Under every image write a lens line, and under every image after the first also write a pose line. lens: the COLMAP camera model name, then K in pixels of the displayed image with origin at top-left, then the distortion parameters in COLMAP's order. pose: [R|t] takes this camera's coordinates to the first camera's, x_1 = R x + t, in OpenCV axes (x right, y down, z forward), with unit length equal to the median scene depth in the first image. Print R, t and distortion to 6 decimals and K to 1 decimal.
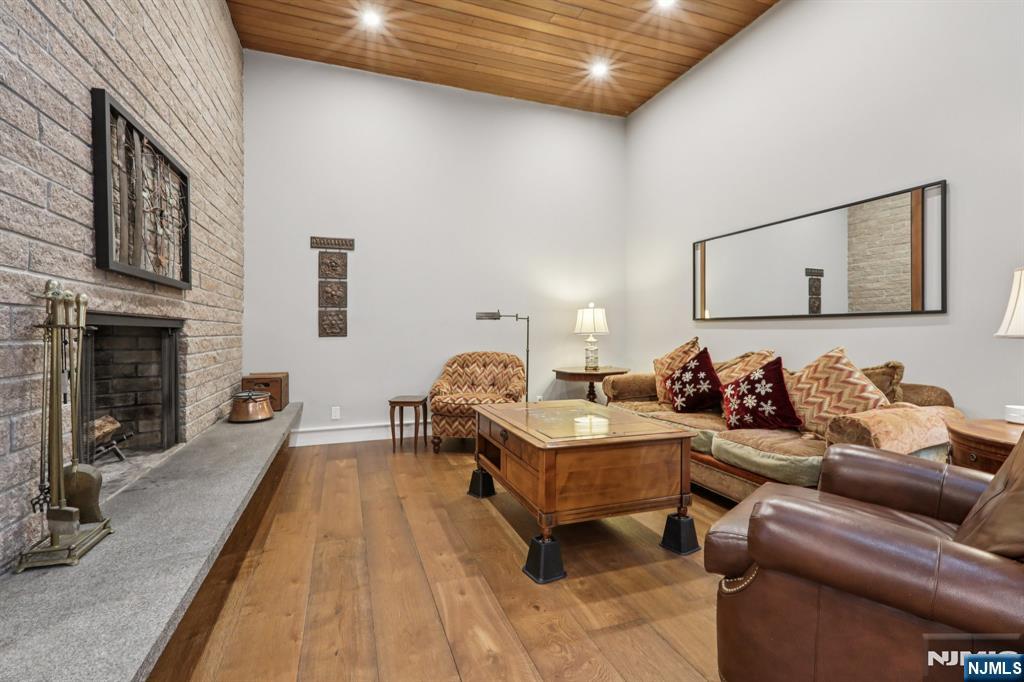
lens RADIAL K [[455.8, 0, 510.6], [0, 455.8, 335.5], [0, 0, 1]] dist [-0.002202, 0.003690]
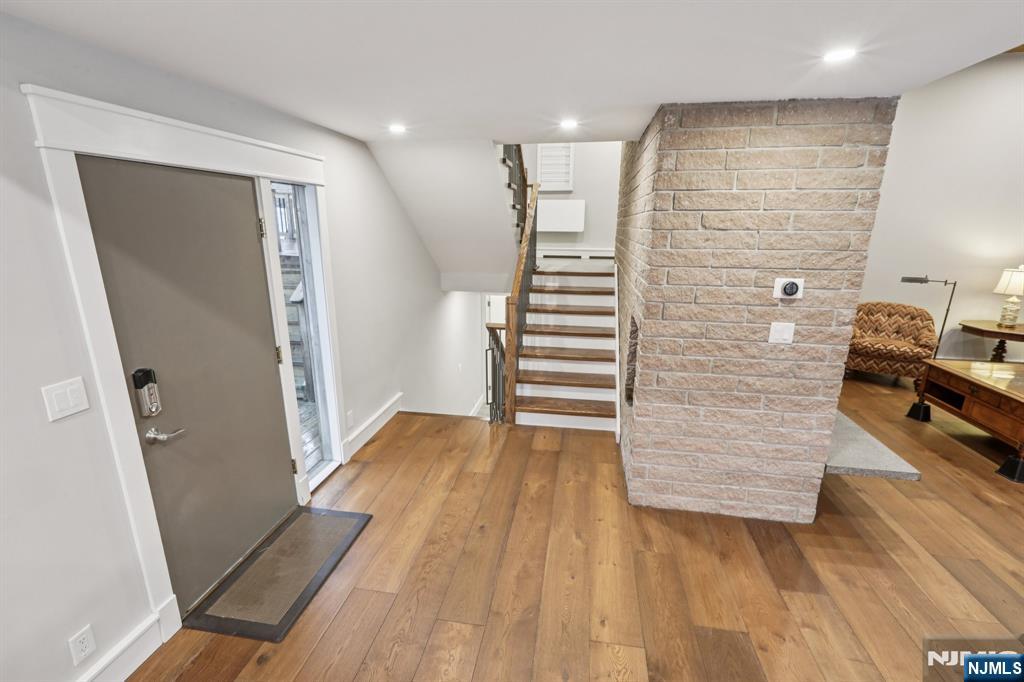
lens RADIAL K [[455.8, 0, 516.0], [0, 455.8, 342.7], [0, 0, 1]] dist [-0.002202, 0.003690]
pose [[0.879997, 0.130497, -0.456702, -0.386939], [-0.013132, 0.967835, 0.251244, -0.163482], [0.474799, -0.215097, 0.853405, -0.553884]]
